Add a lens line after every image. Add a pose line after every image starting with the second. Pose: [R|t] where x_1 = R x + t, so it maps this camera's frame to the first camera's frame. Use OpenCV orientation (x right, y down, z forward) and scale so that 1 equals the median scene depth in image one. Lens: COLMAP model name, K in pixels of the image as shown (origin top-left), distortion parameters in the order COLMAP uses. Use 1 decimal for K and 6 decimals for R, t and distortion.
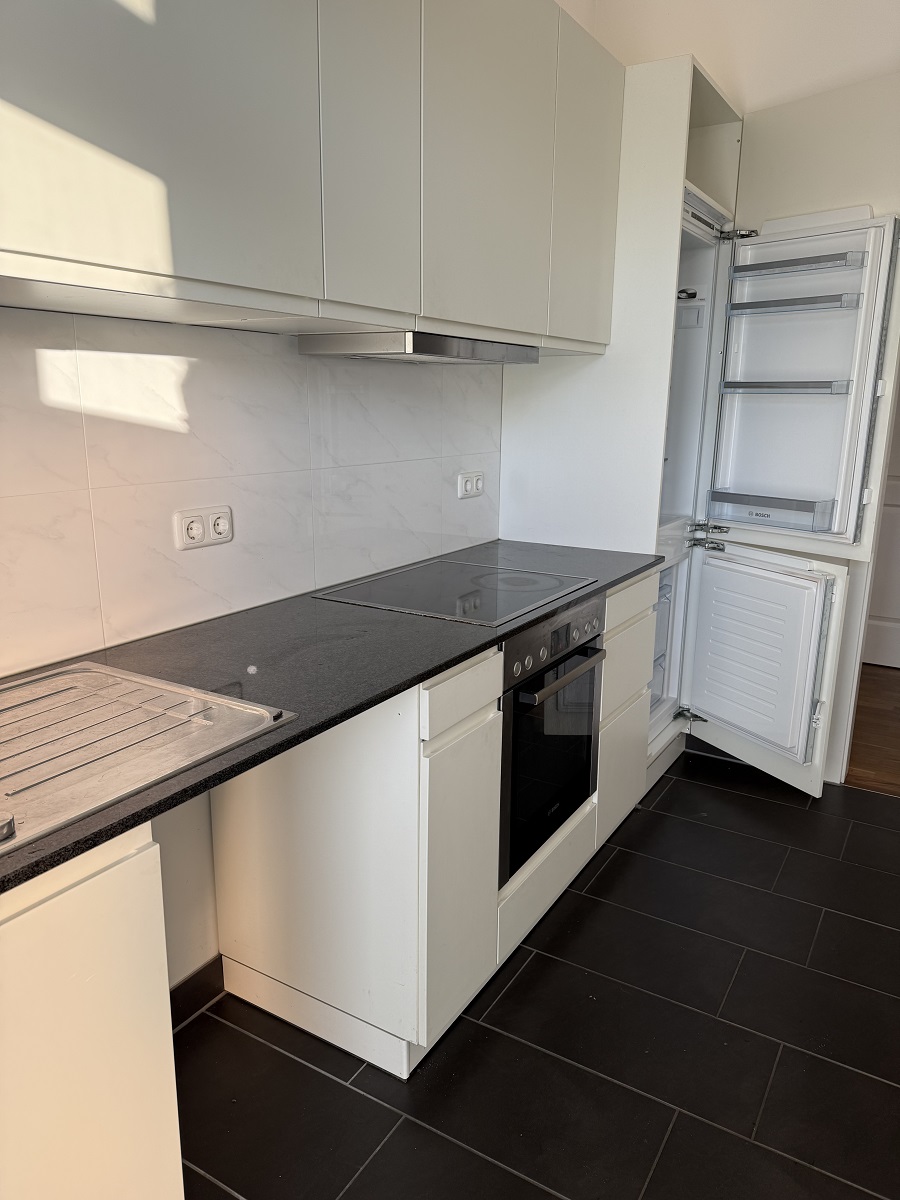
lens RADIAL K [[832.6, 0, 450.0], [0, 832.6, 600.0], [0, 0, 1]] dist [0.181903, -0.332046]
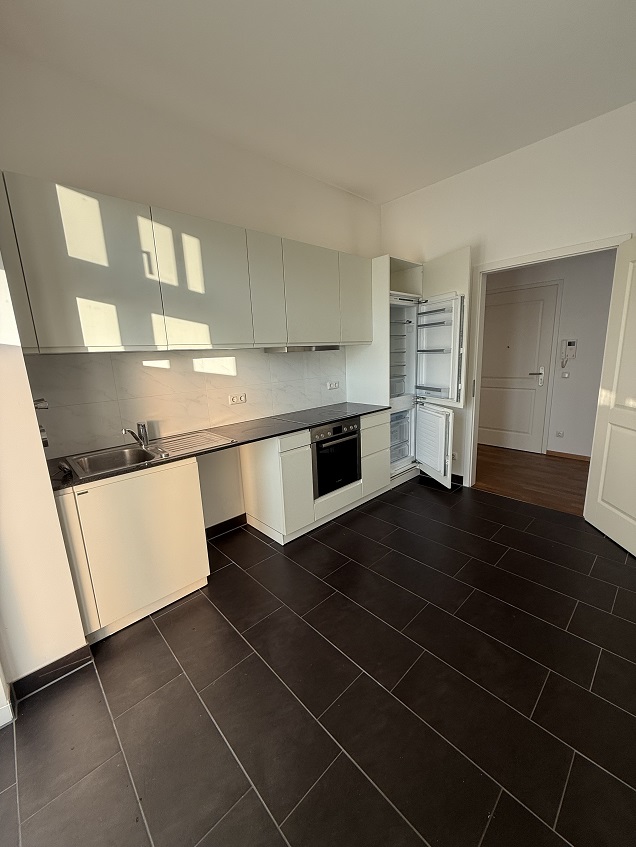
lens RADIAL K [[335.4, 0, 319.3], [0, 335.4, 419.3], [0, 0, 1]] dist [0.001183, 0.000255]
pose [[0.965963, 0.000789, -0.258680, 0.318842], [-0.009067, 0.999484, -0.030809, 0.035183], [0.258522, 0.032105, 0.965472, -0.265319]]
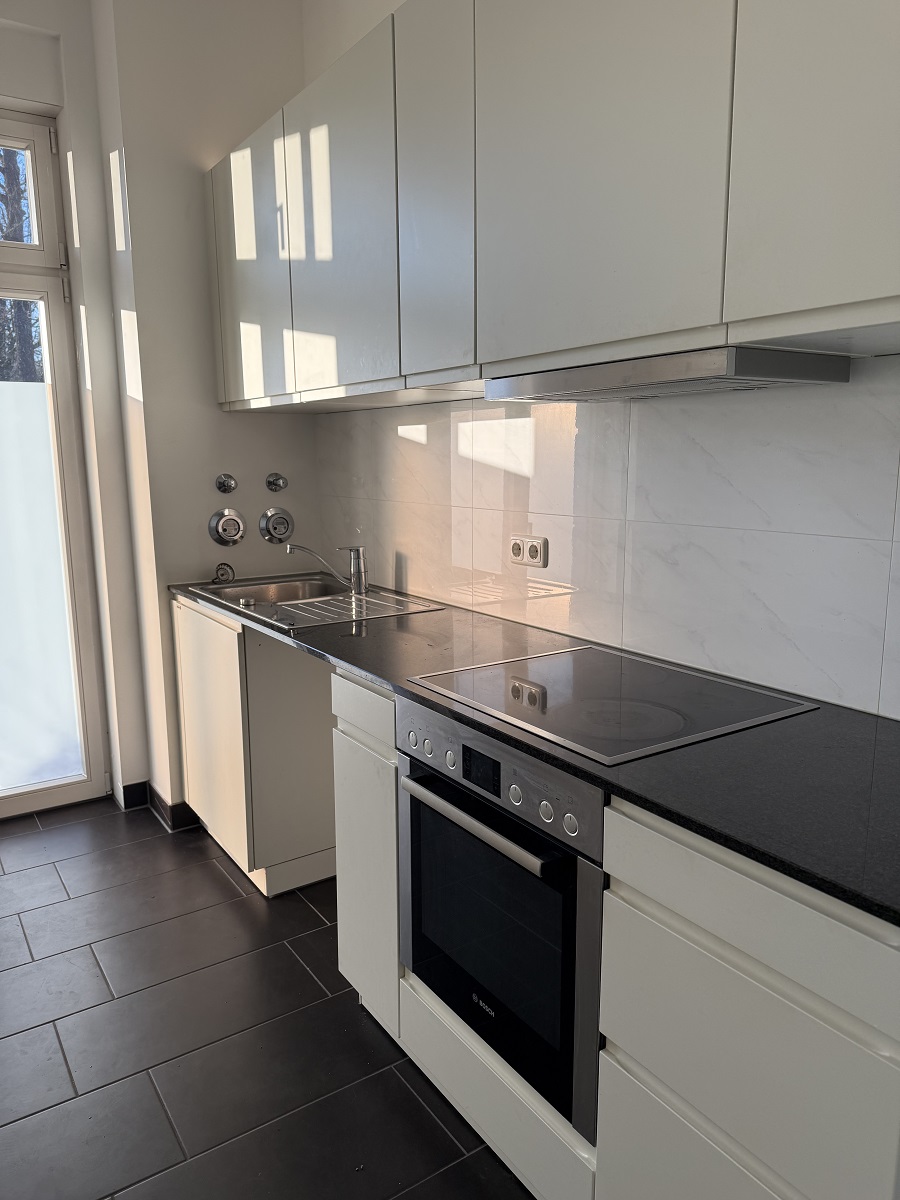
lens RADIAL K [[832.6, 0, 450.0], [0, 832.6, 600.0], [0, 0, 1]] dist [0.181903, -0.332046]
pose [[-0.413180, 0.153472, -0.897624, 0.589925], [-0.206656, 0.944178, 0.256557, -0.208031], [0.886891, 0.291503, -0.358400, 0.912371]]
